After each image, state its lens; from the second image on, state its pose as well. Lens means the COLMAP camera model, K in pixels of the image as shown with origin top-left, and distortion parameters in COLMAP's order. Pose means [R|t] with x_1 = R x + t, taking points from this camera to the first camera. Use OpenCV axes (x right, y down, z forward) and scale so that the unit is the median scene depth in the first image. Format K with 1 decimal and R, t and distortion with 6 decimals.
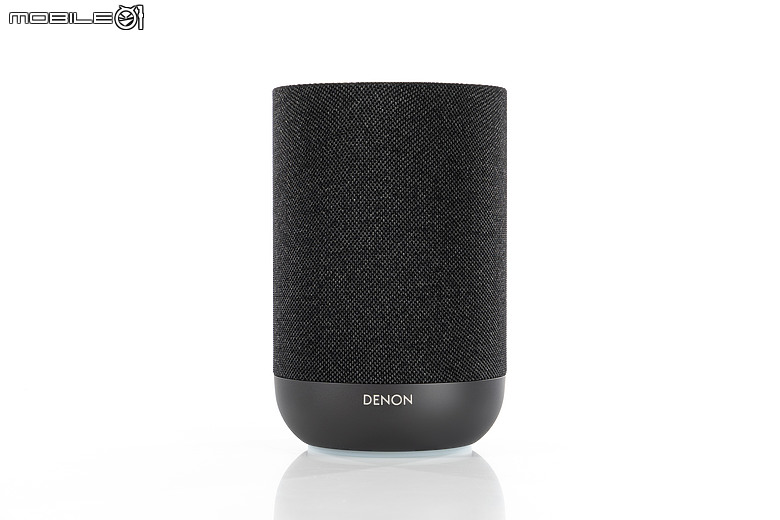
lens RADIAL K [[1837.2, 0, 391.2], [0, 1837.2, 260.5], [0, 0, 1]] dist [0.002265, 0.000000]
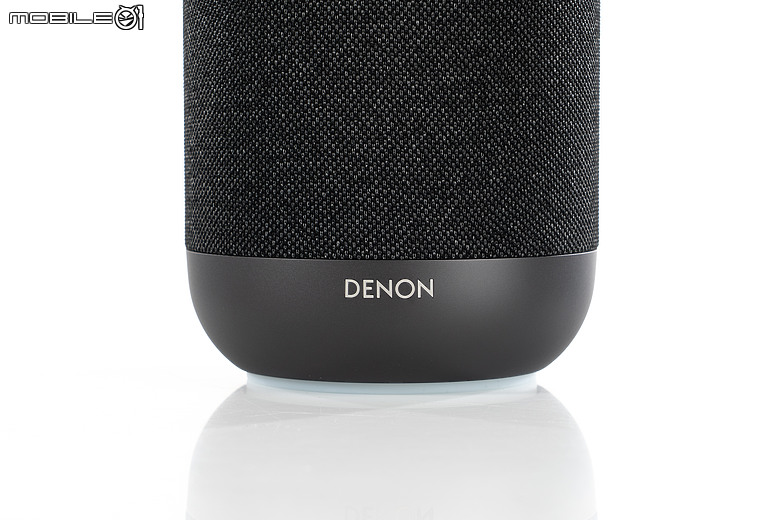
lens RADIAL K [[2998.9, 0, 389.7], [0, 2998.9, 259.8], [0, 0, 1]] dist [-0.583035, 0.000000]
pose [[0.999999, -0.001040, -0.000824, -0.000831], [0.001088, 0.998206, 0.059861, 0.012874], [0.000761, -0.059862, 0.998206, 0.099669]]
